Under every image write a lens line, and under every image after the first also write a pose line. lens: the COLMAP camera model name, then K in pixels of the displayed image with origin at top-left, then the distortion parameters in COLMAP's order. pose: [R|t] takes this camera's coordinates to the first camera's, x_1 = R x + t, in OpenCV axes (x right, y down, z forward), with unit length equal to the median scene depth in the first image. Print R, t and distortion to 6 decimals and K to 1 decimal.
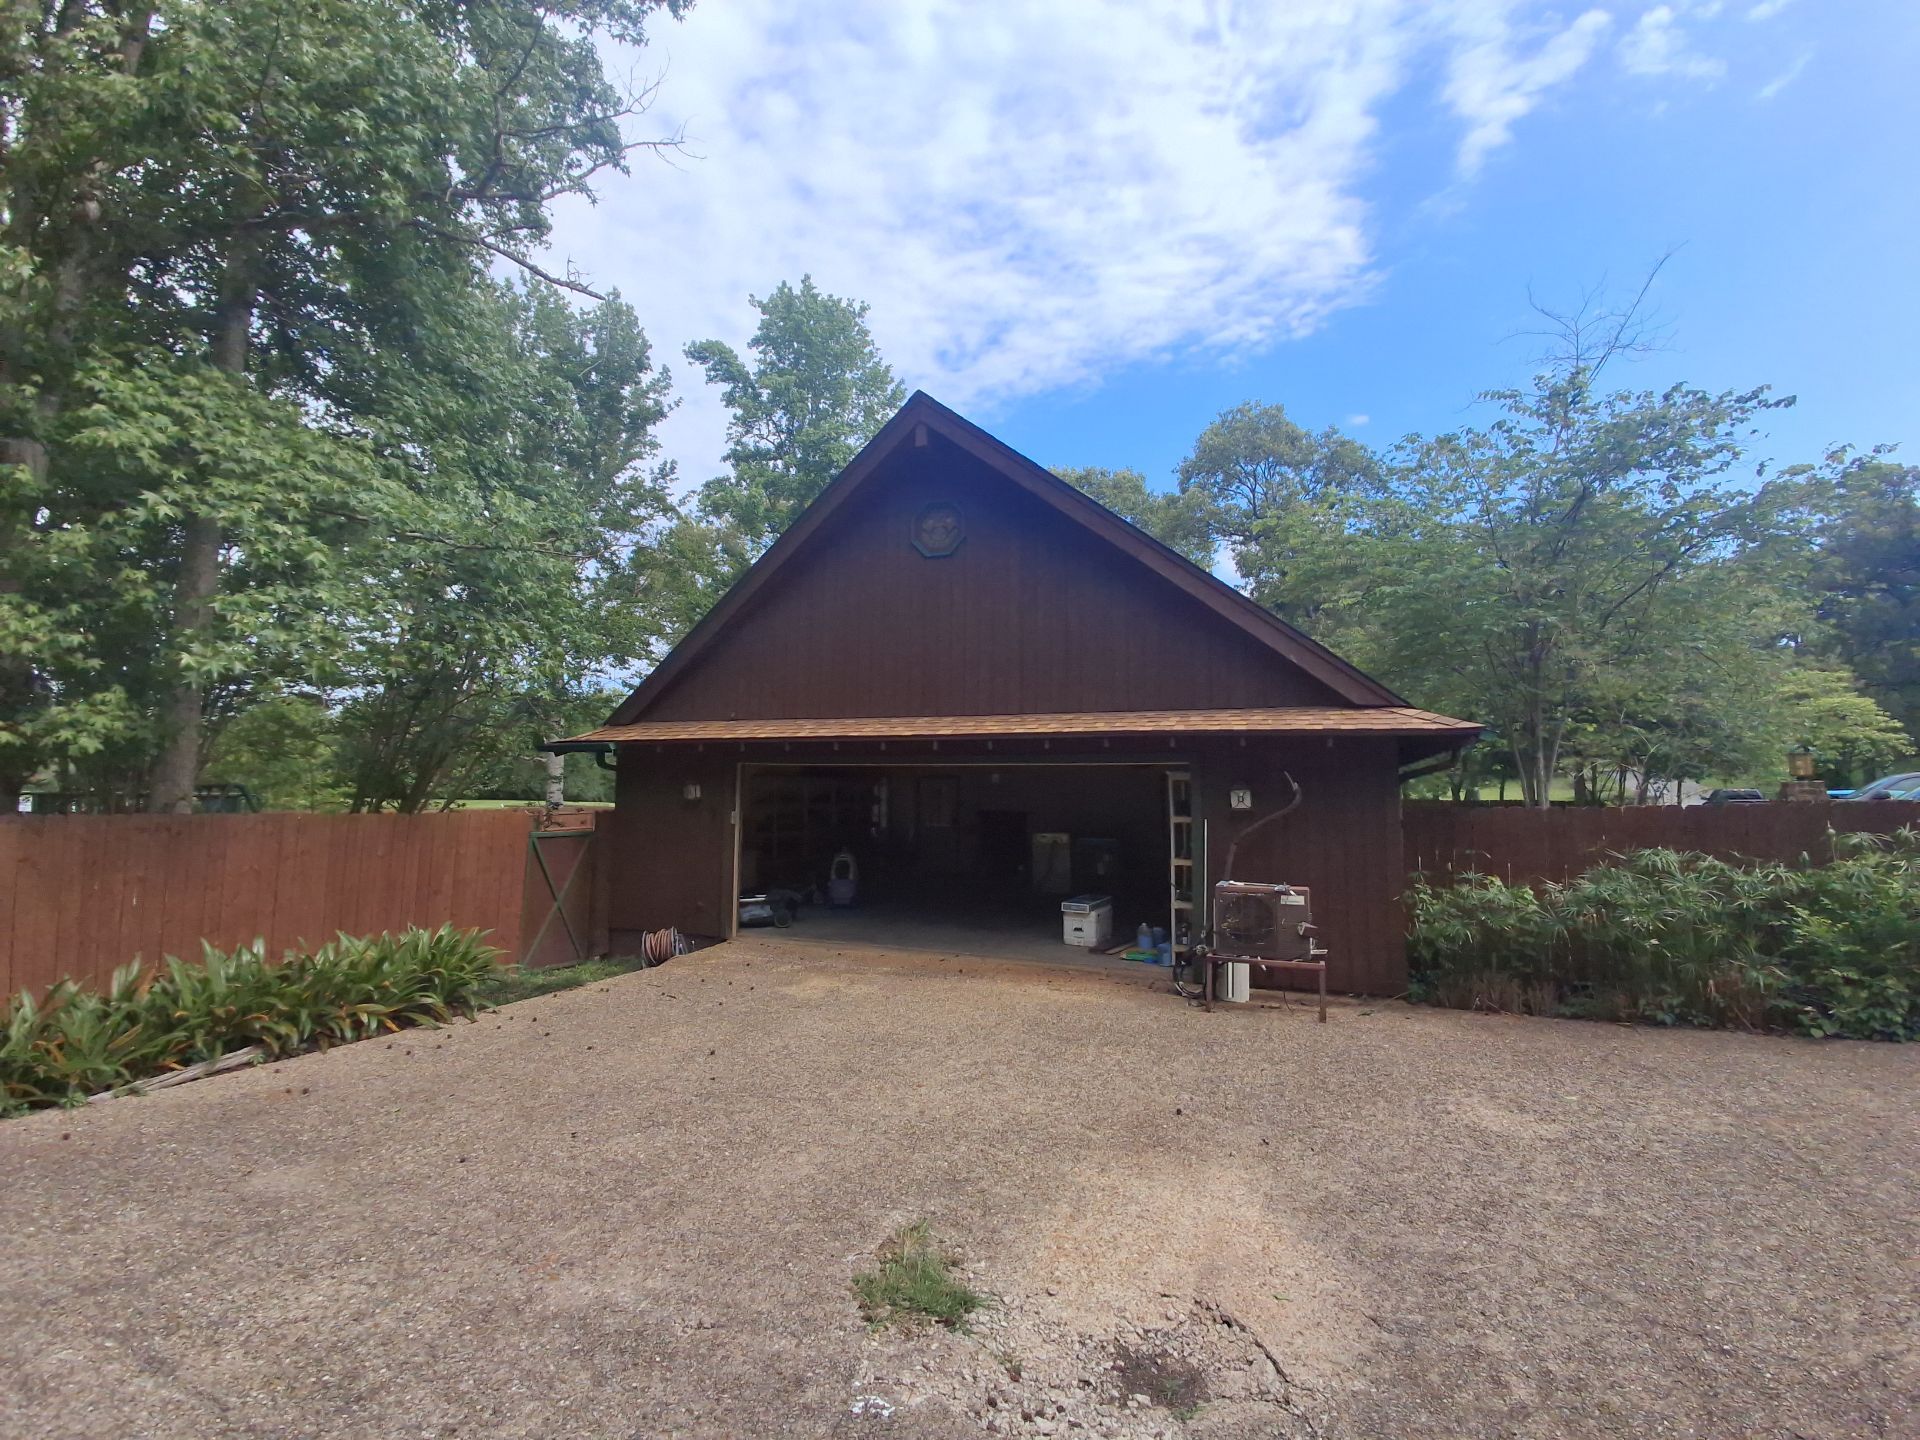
lens RADIAL K [[947.9, 0, 931.9], [0, 947.9, 721.5], [0, 0, 1]] dist [0.126864, 0.000226]
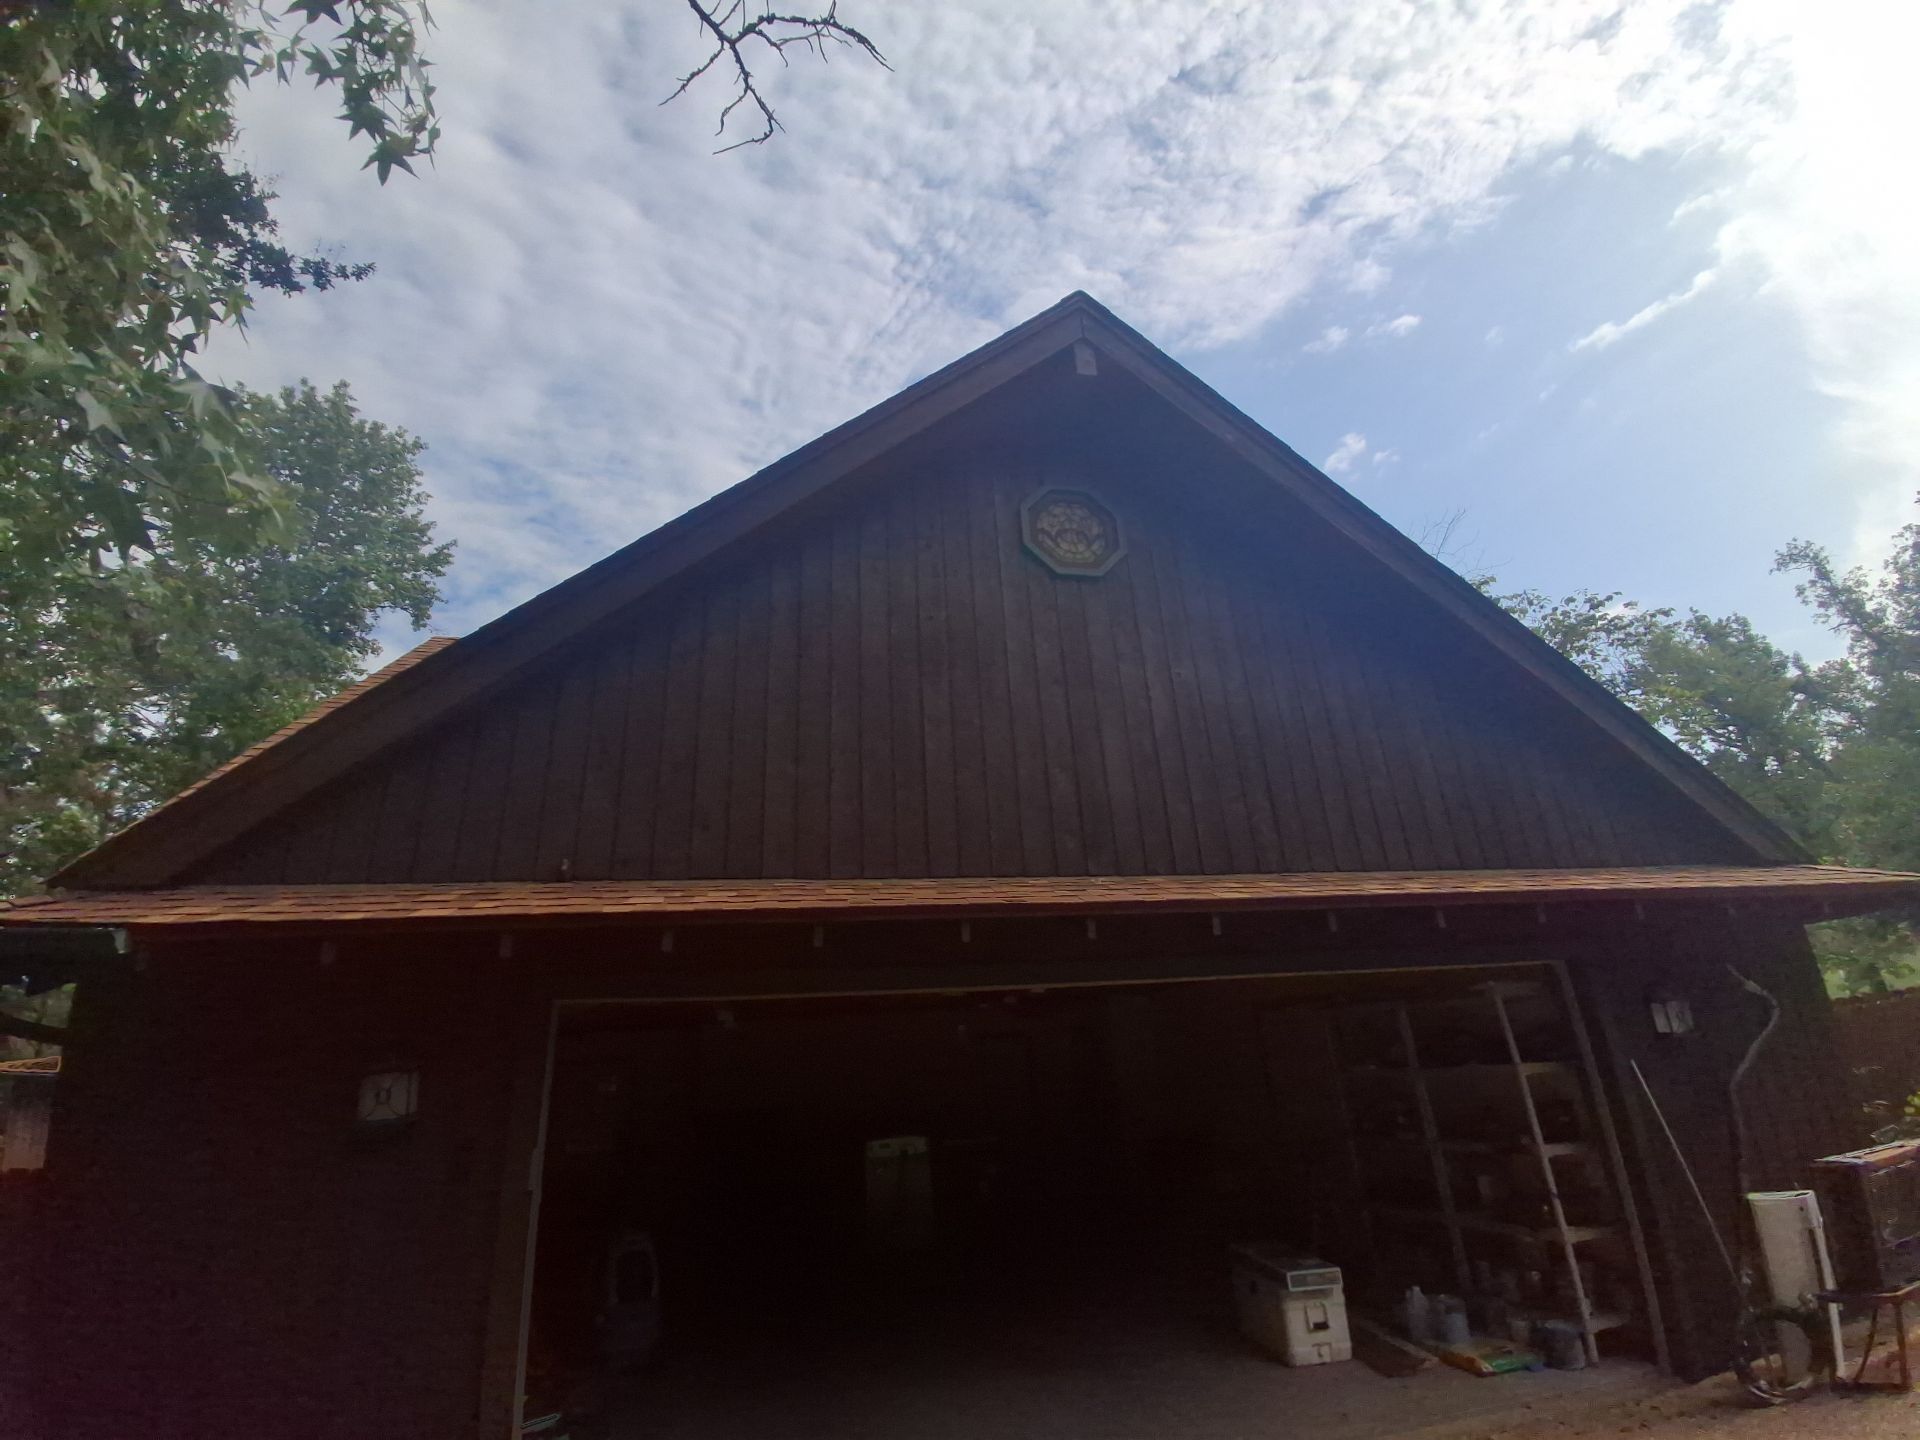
lens RADIAL K [[876.1, 0, 963.7], [0, 876.1, 704.6], [0, 0, 1]] dist [0.016350, -0.032841]
pose [[0.803722, 0.172360, 0.569493, -0.180209], [0.024353, 0.946793, -0.320921, 0.030144], [-0.594506, 0.271800, 0.756761, 0.397791]]
